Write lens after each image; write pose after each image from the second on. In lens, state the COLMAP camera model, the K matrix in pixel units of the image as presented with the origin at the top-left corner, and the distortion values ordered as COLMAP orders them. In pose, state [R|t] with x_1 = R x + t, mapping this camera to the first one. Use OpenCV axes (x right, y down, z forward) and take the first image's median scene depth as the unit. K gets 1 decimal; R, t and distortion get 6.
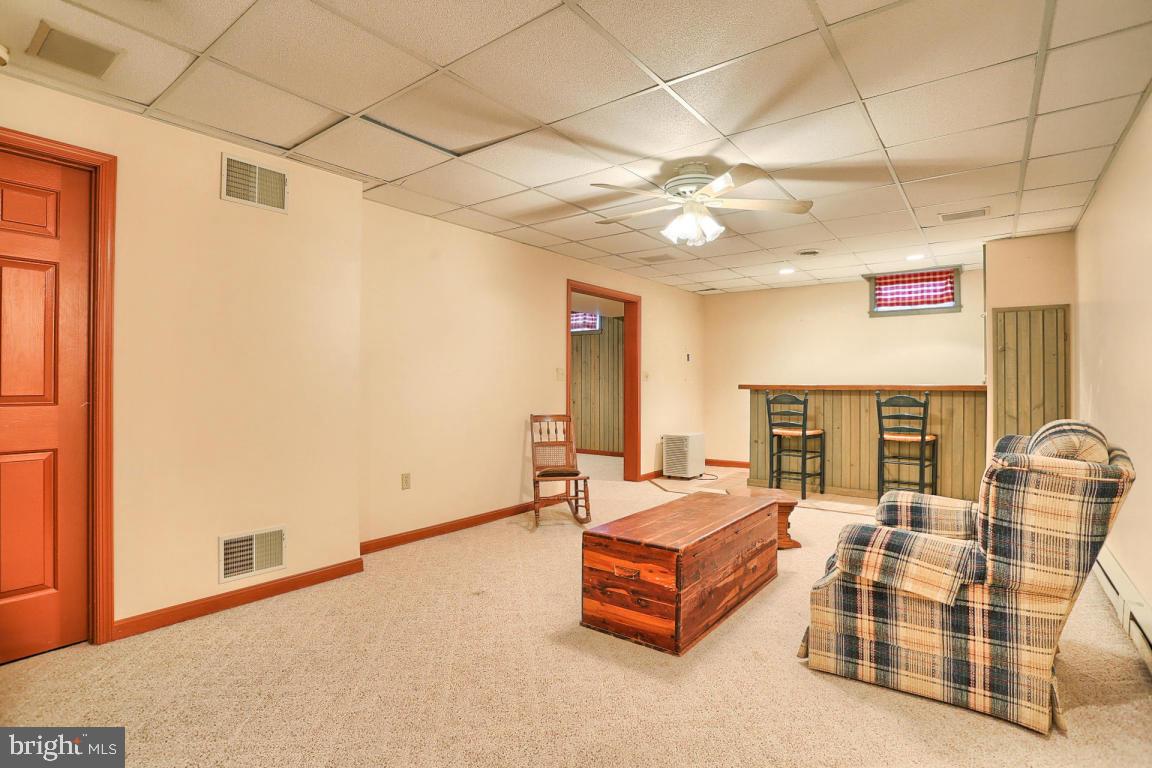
lens RADIAL K [[563.3, 0, 571.8], [0, 563.3, 383.0], [0, 0, 1]] dist [-0.082236, 0.032970]
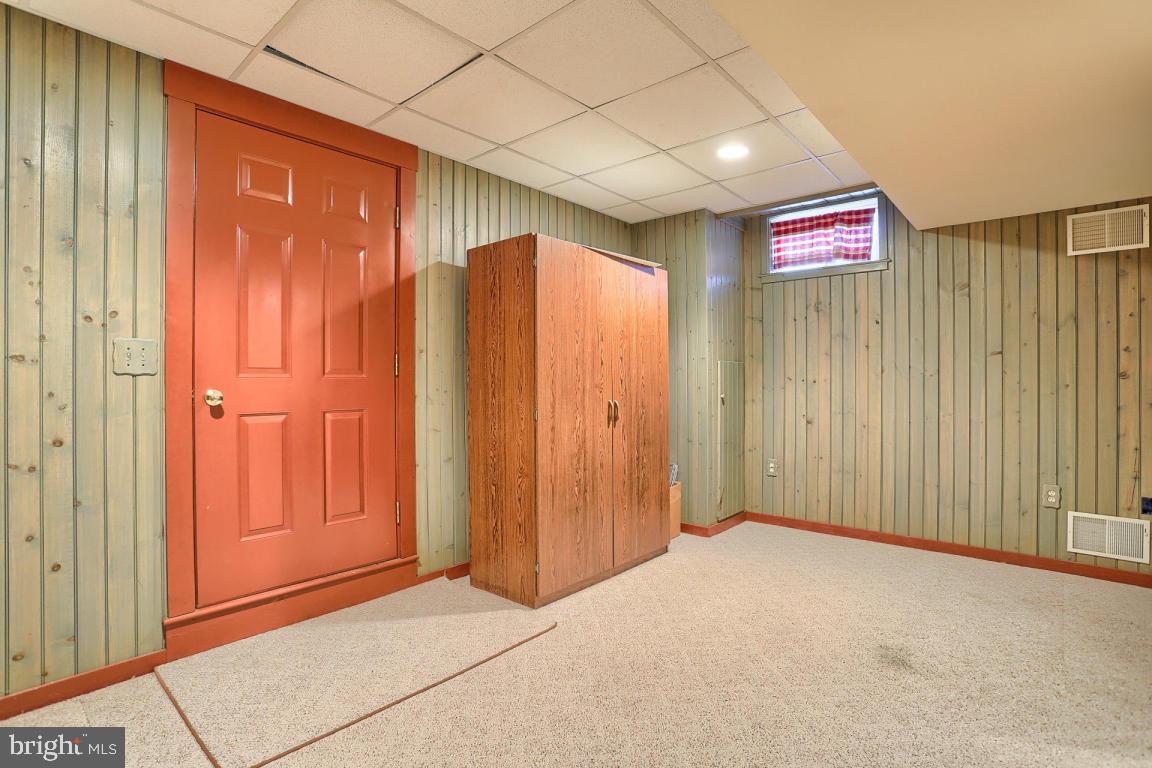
lens RADIAL K [[563.3, 0, 571.8], [0, 563.3, 383.0], [0, 0, 1]] dist [-0.082236, 0.032970]
pose [[0.994099, -0.000617, -0.108478, -0.213701], [0.001590, 0.999959, 0.008880, -0.003037], [0.108468, -0.009000, 0.994059, 0.782926]]
